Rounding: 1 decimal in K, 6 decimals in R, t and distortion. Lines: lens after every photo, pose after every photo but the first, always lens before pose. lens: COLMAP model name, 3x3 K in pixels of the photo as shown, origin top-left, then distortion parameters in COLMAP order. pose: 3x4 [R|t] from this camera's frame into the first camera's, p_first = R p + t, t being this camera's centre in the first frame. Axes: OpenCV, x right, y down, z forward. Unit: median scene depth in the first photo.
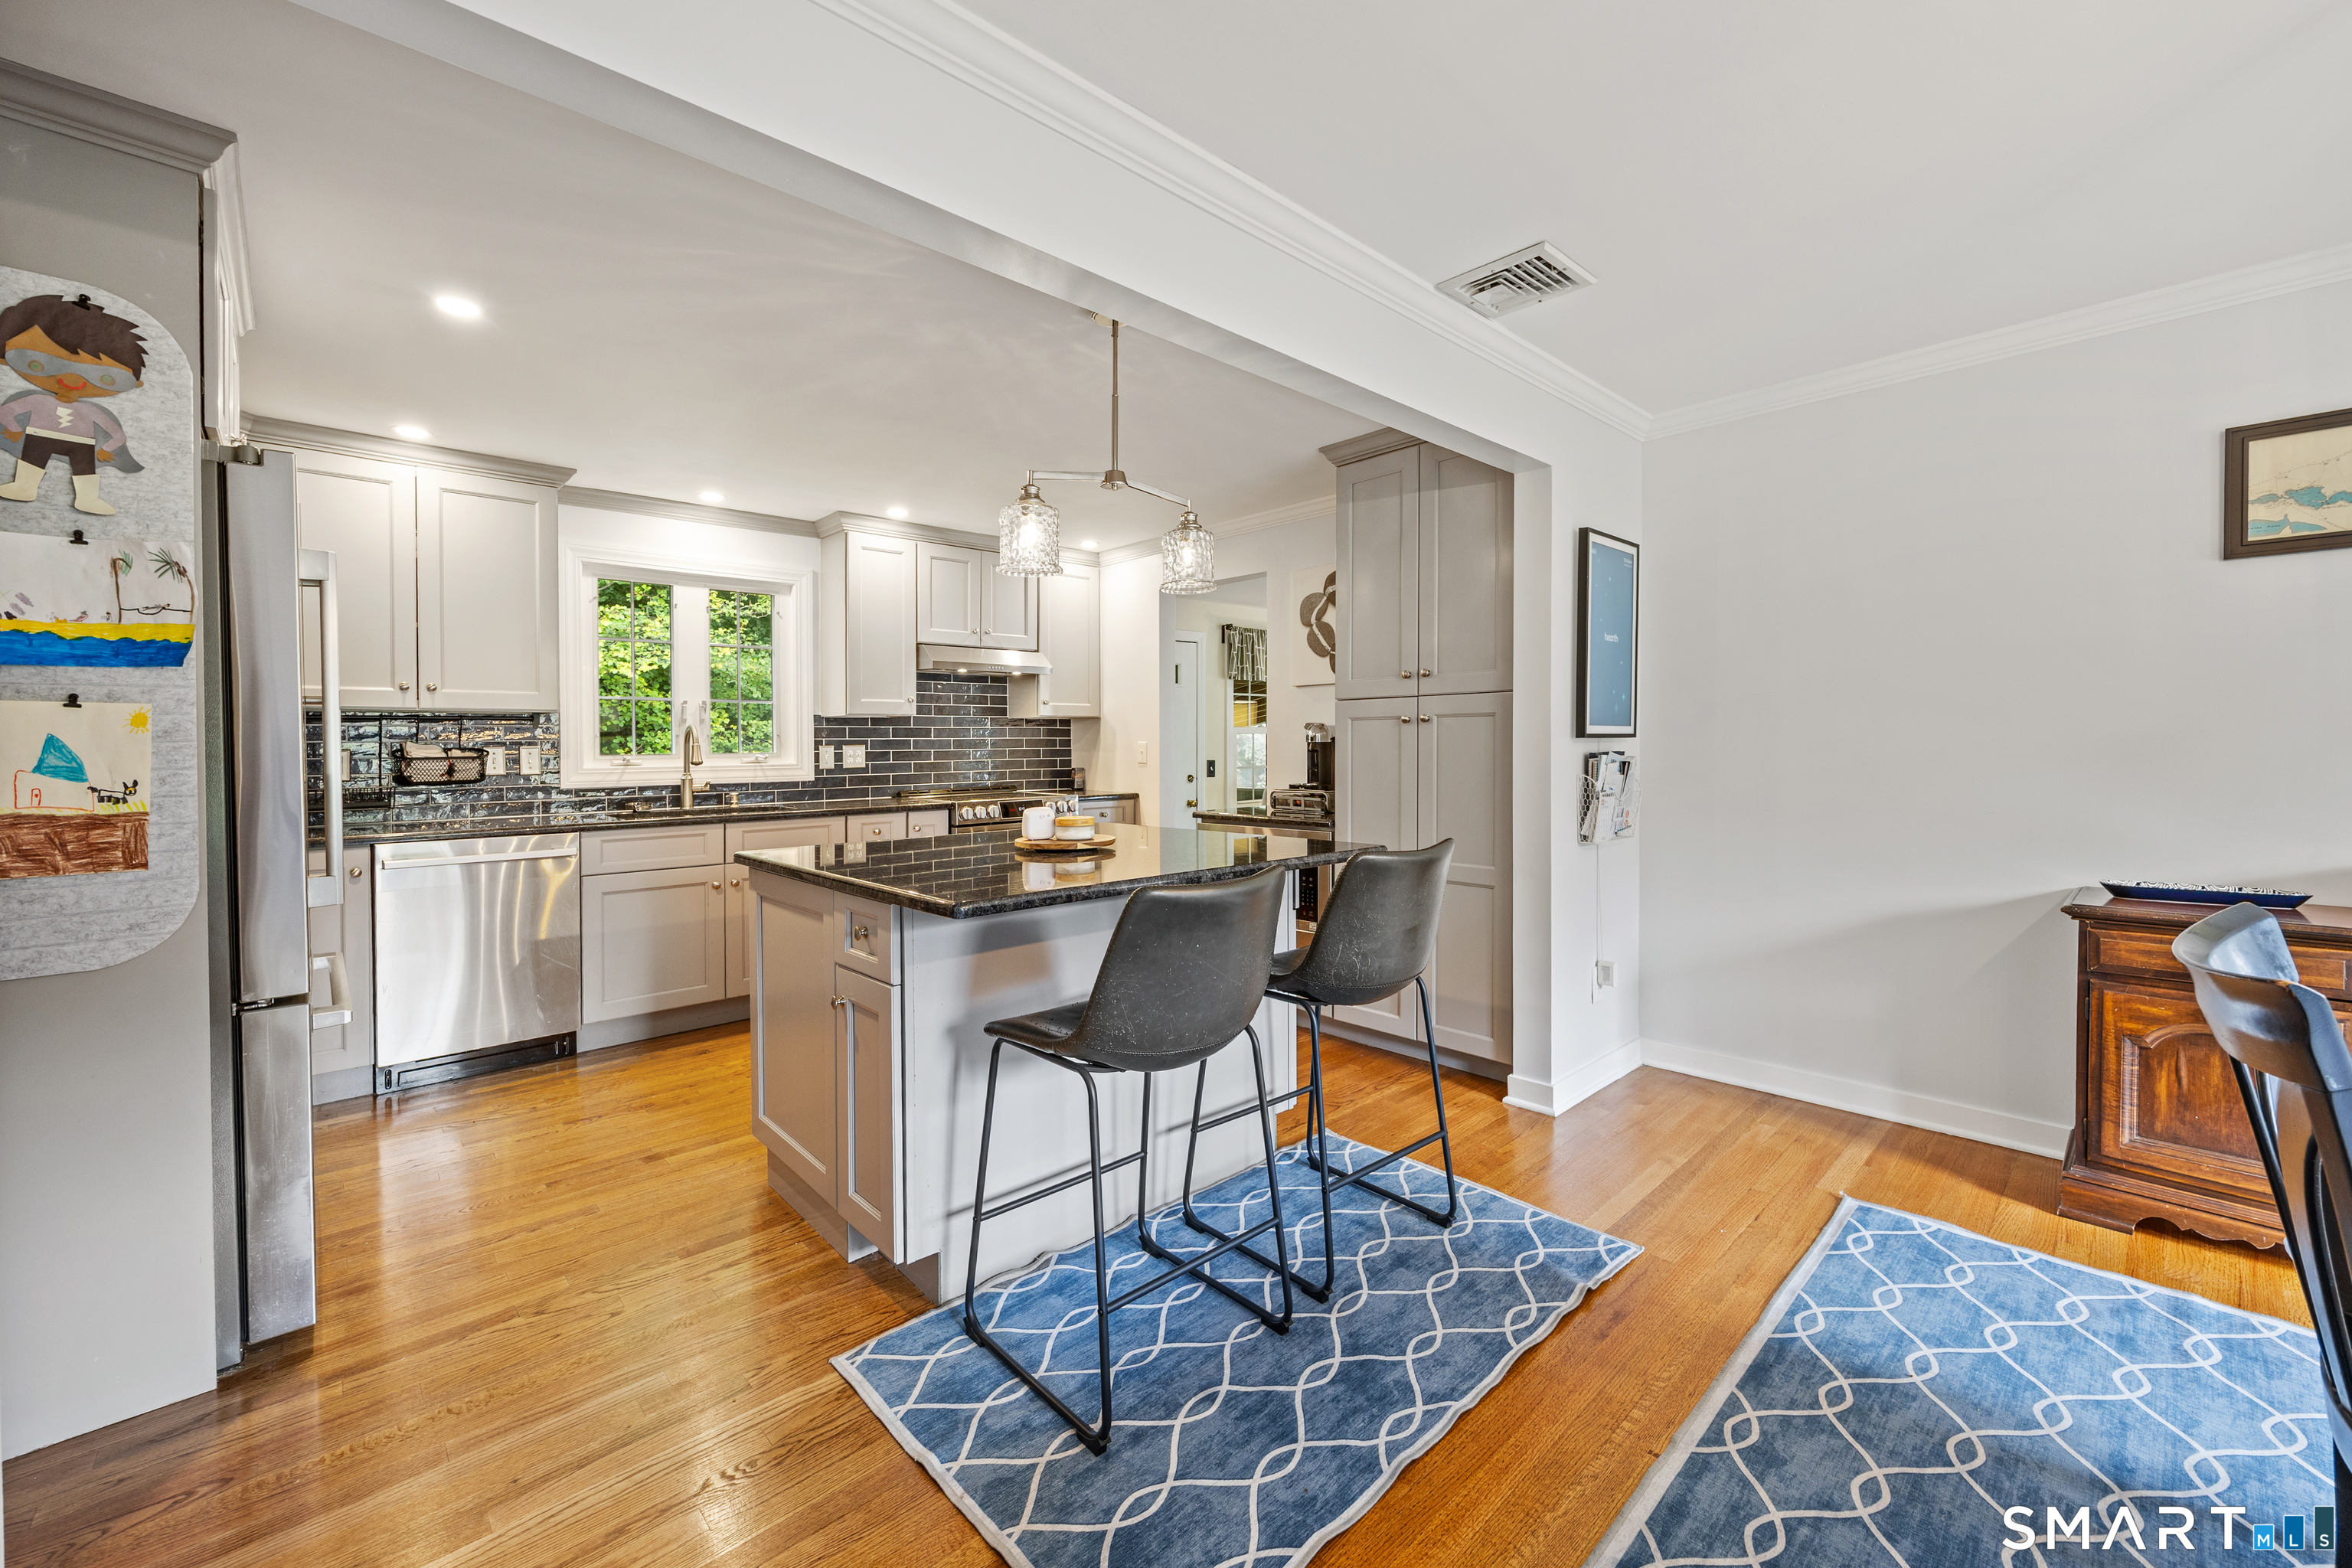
lens RADIAL K [[942.7, 0, 1173.8], [0, 942.7, 758.3], [0, 0, 1]] dist [0.010392, 0.000028]
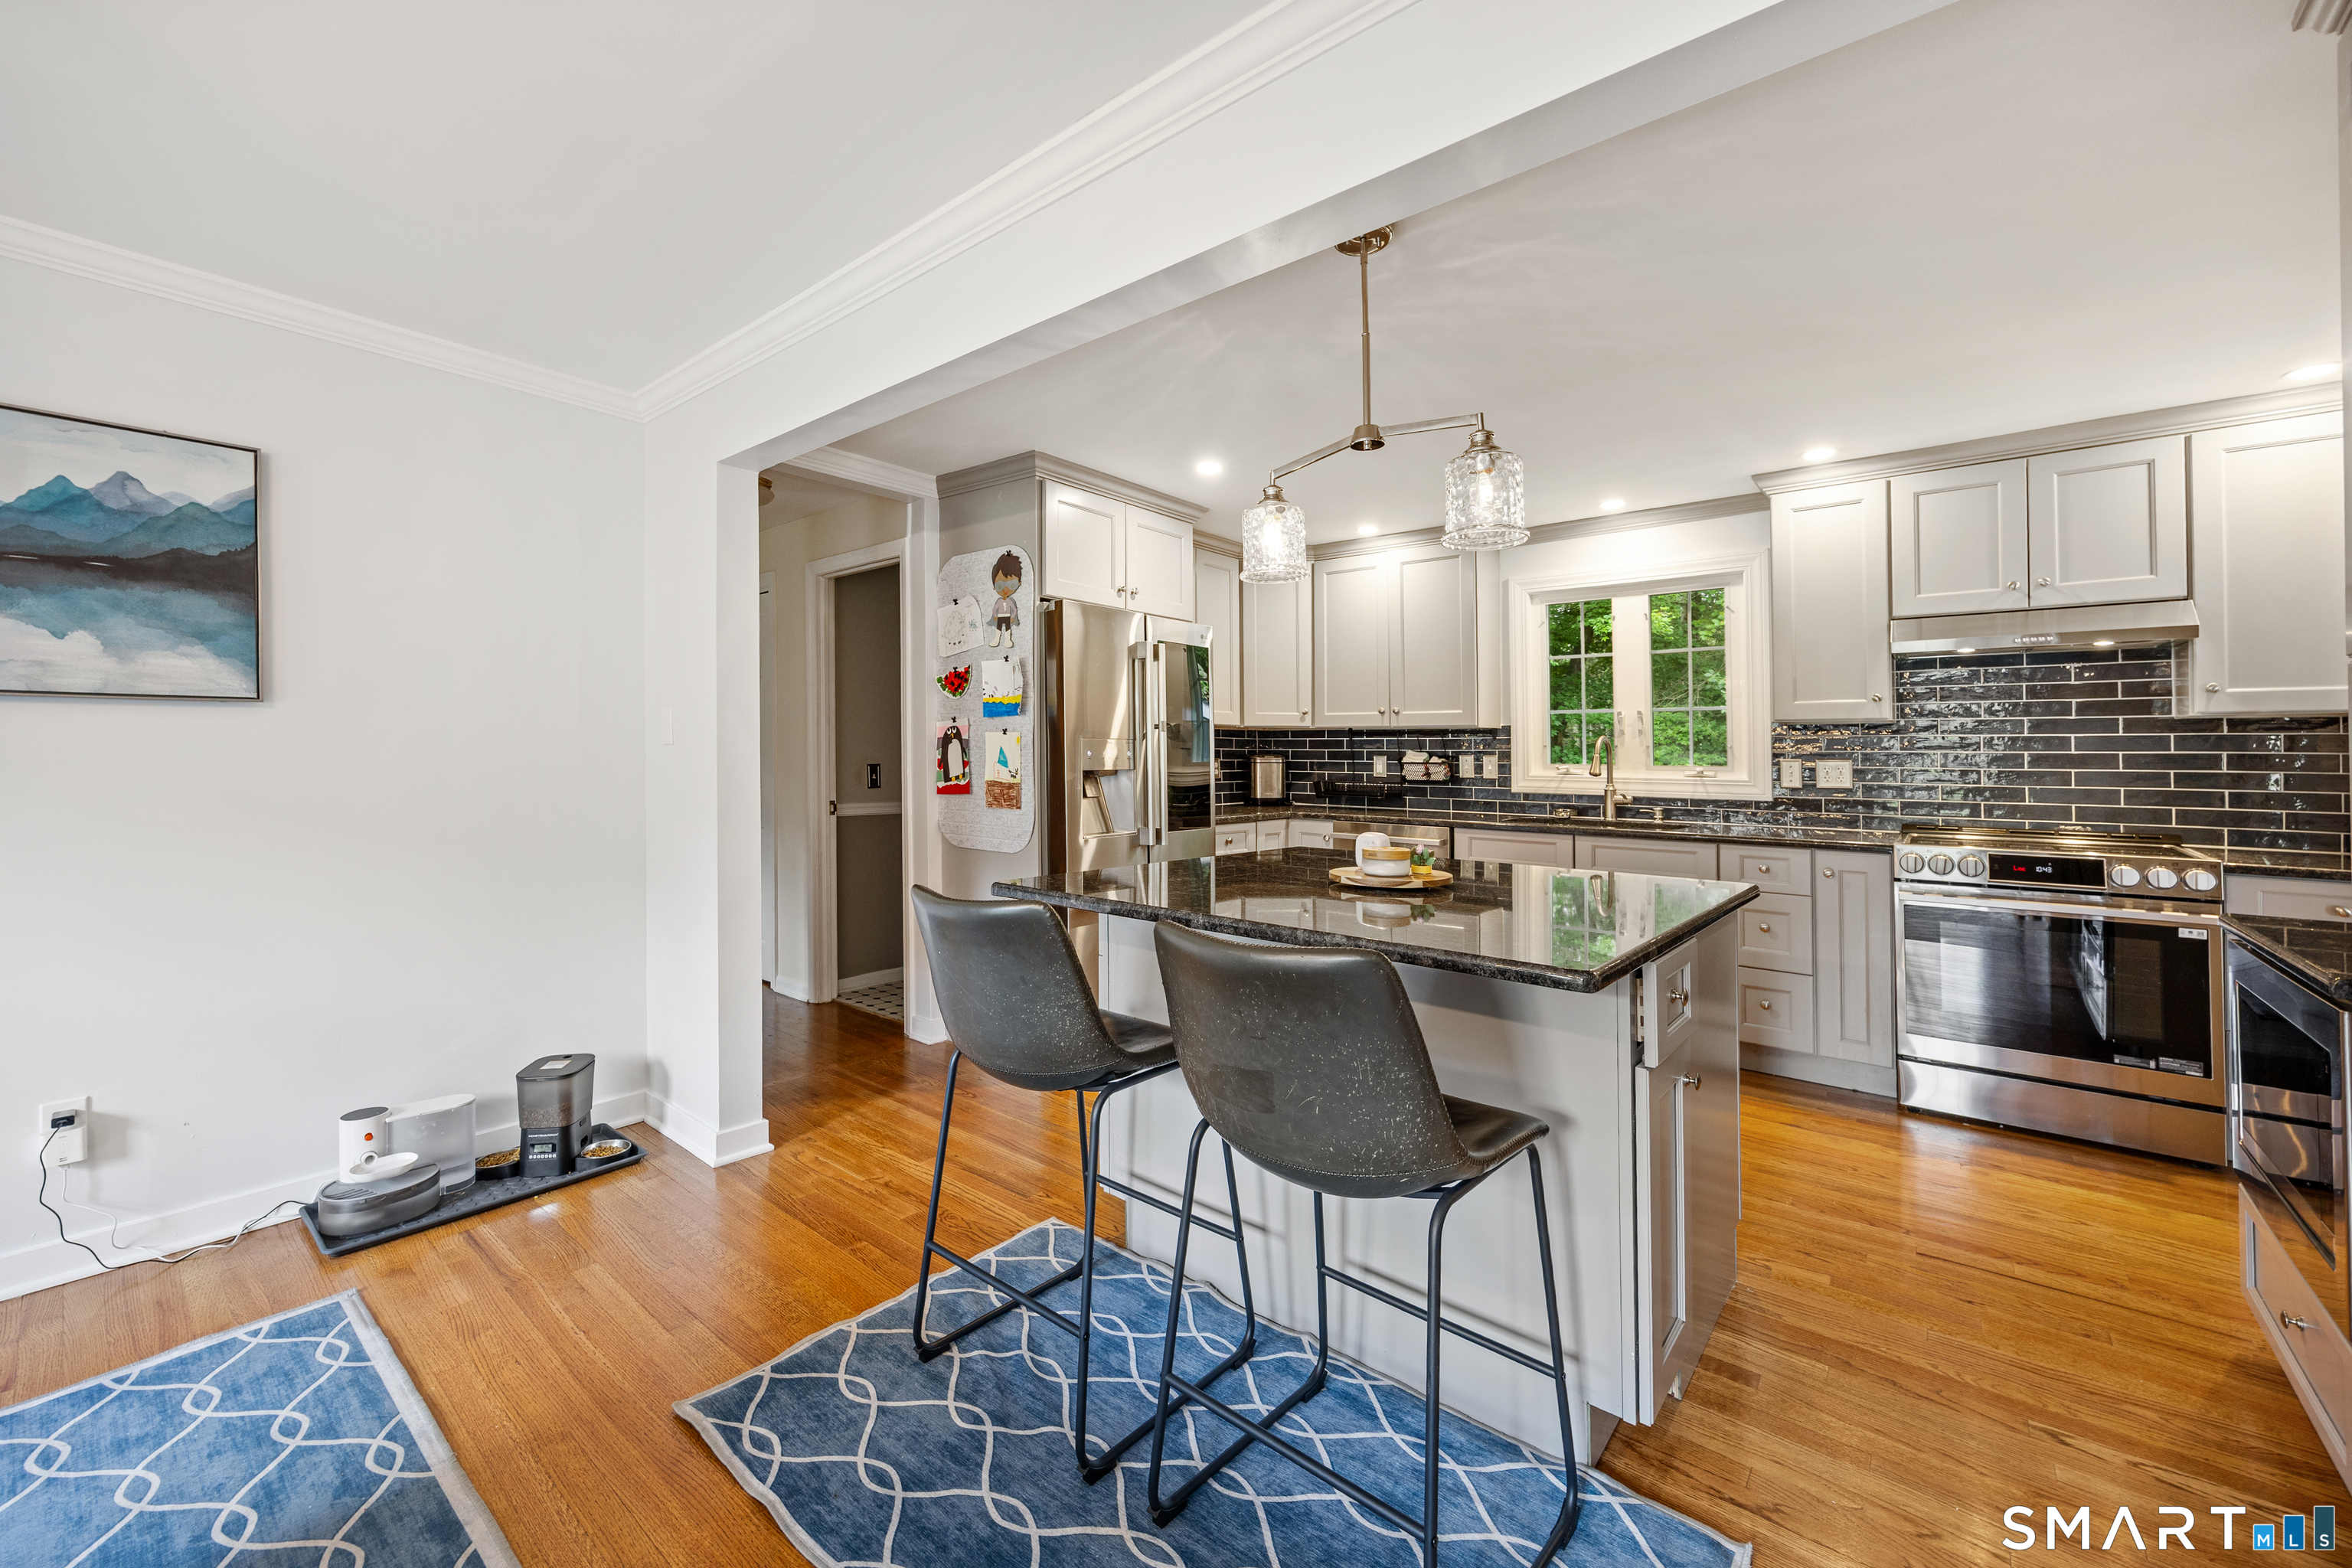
lens RADIAL K [[923.2, 0, 1174.7], [0, 923.2, 757.9], [0, 0, 1]] dist [-0.000436, 0.000273]
pose [[0.130245, 0.013616, -0.991388, 0.400862], [-0.024027, 0.999655, 0.010573, -0.011756], [0.991191, 0.022443, 0.130527, 0.422291]]
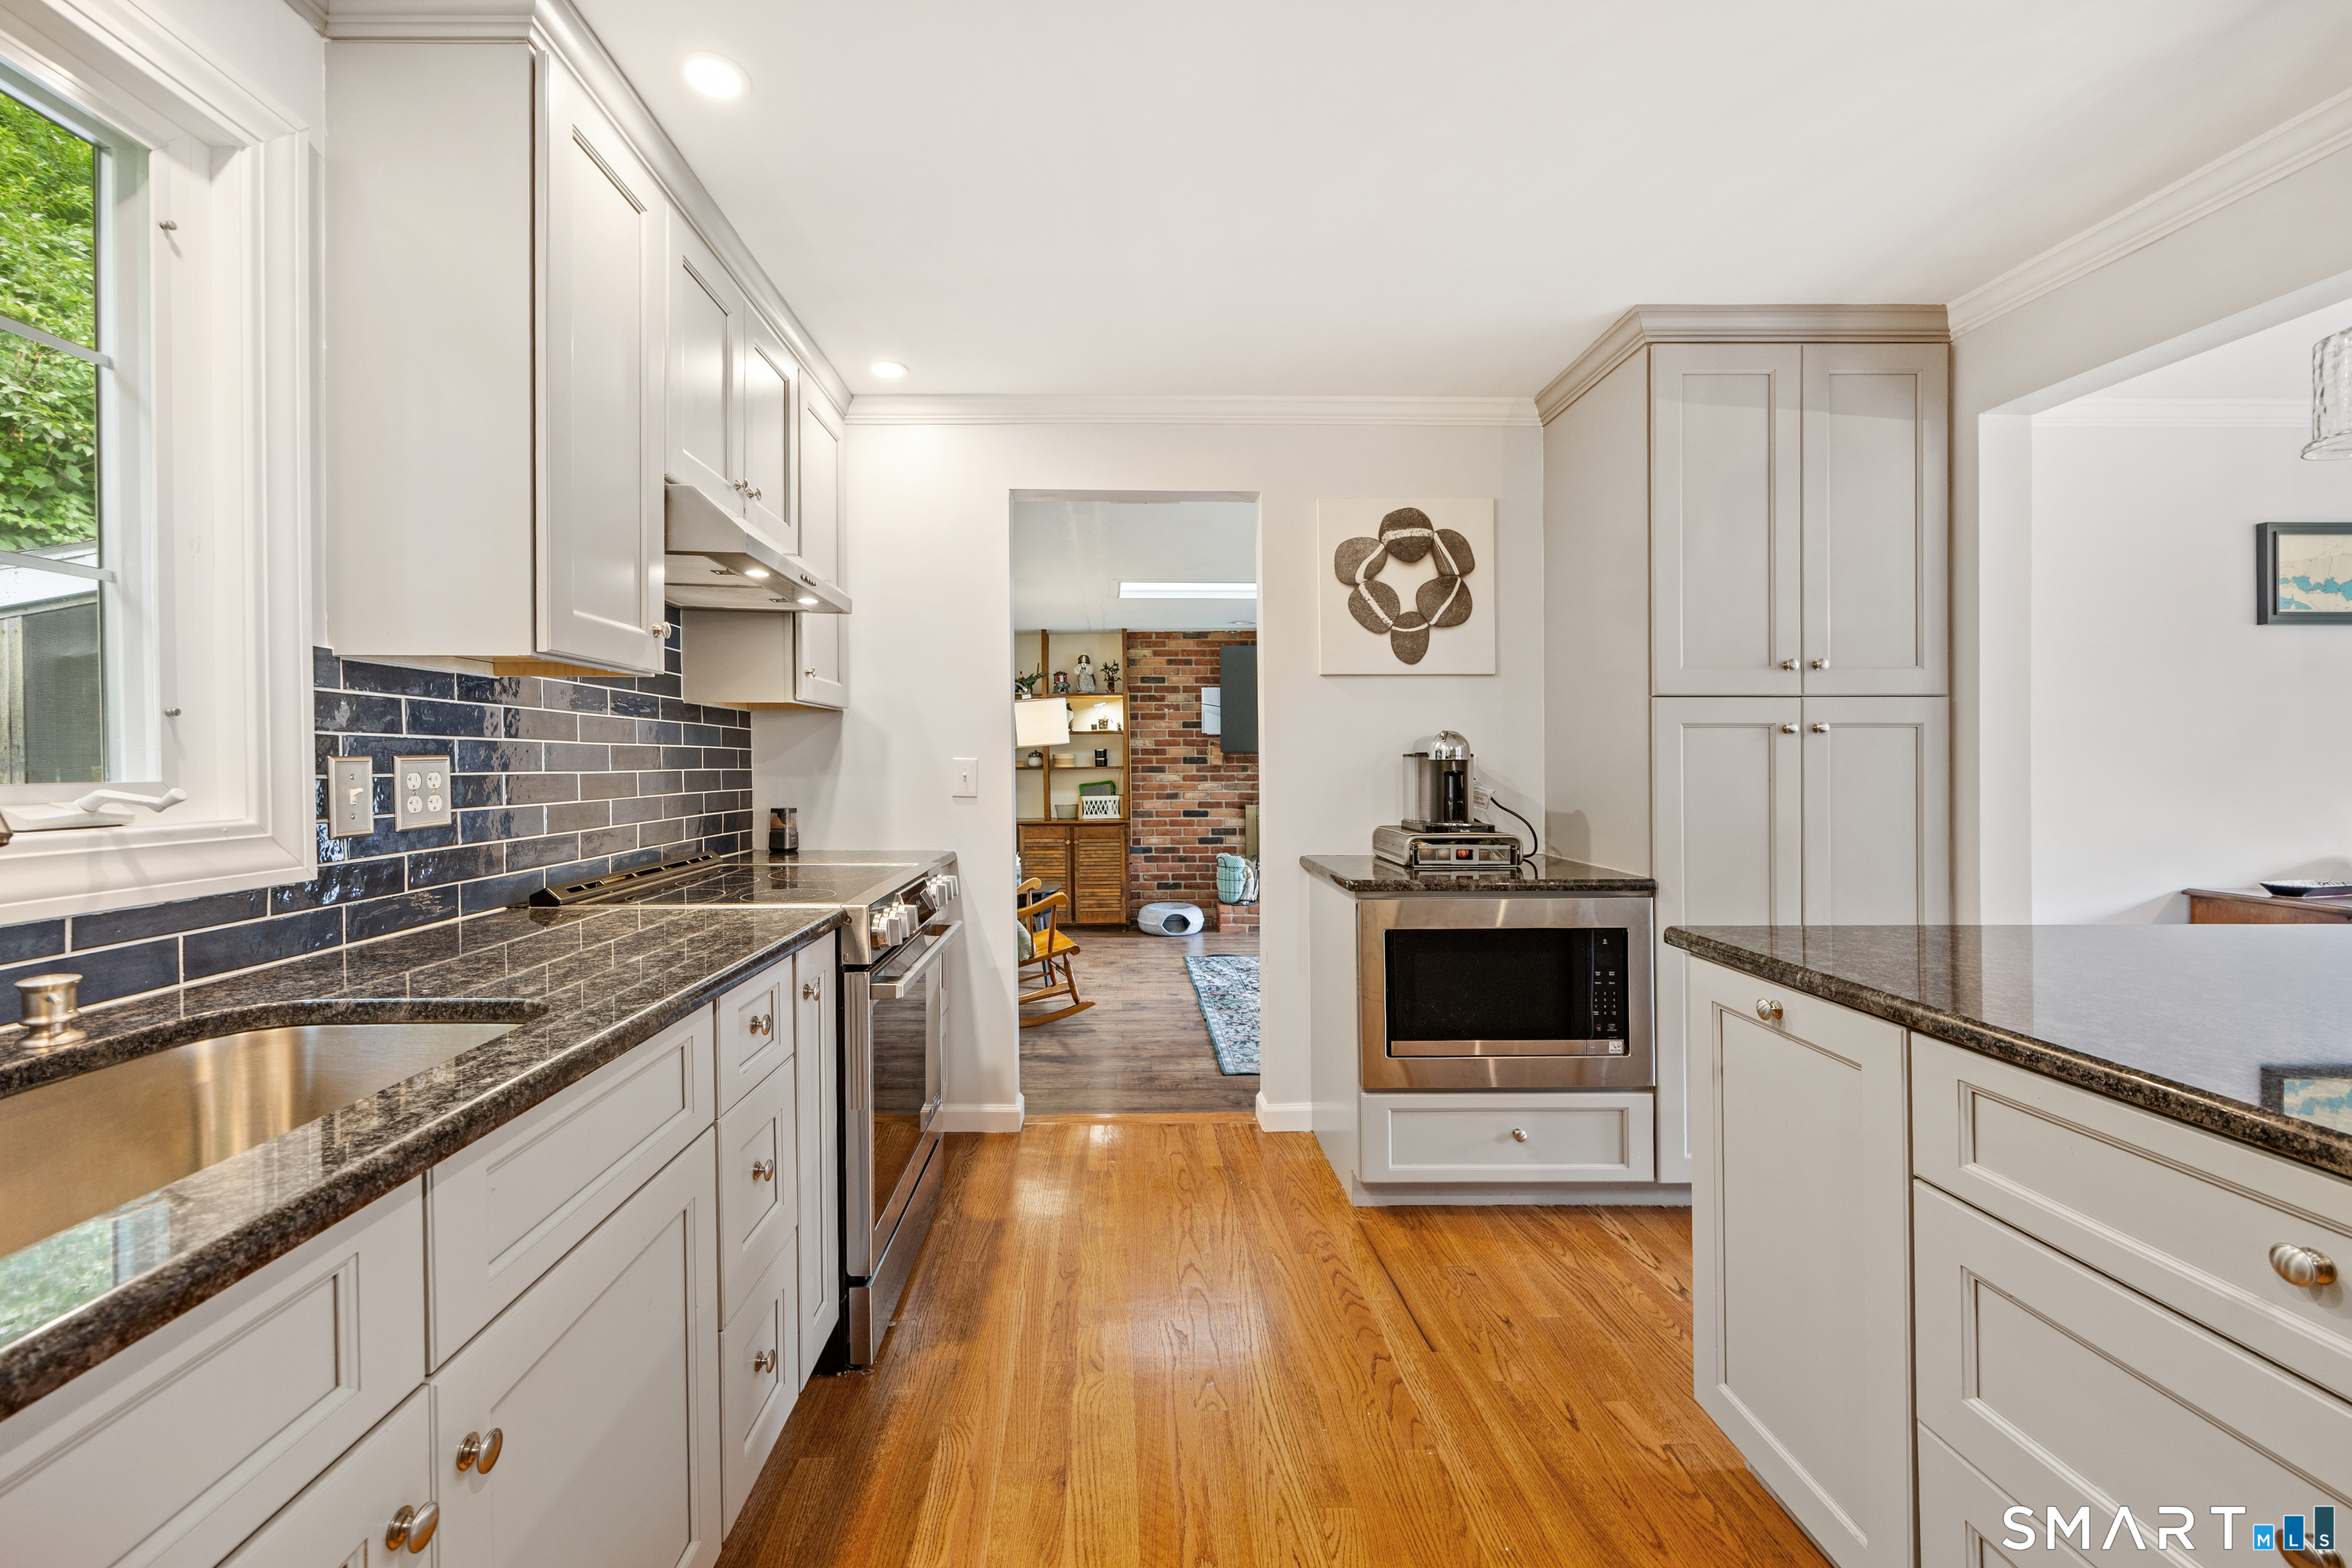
lens RADIAL K [[951.6, 0, 1133.8], [0, 951.6, 757.3], [0, 0, 1]] dist [-0.000099, 0.000217]
pose [[0.669590, 0.011857, 0.742636, -0.485119], [0.006665, 0.999736, -0.021972, -0.005935], [-0.742701, 0.019661, 0.669334, 0.712573]]
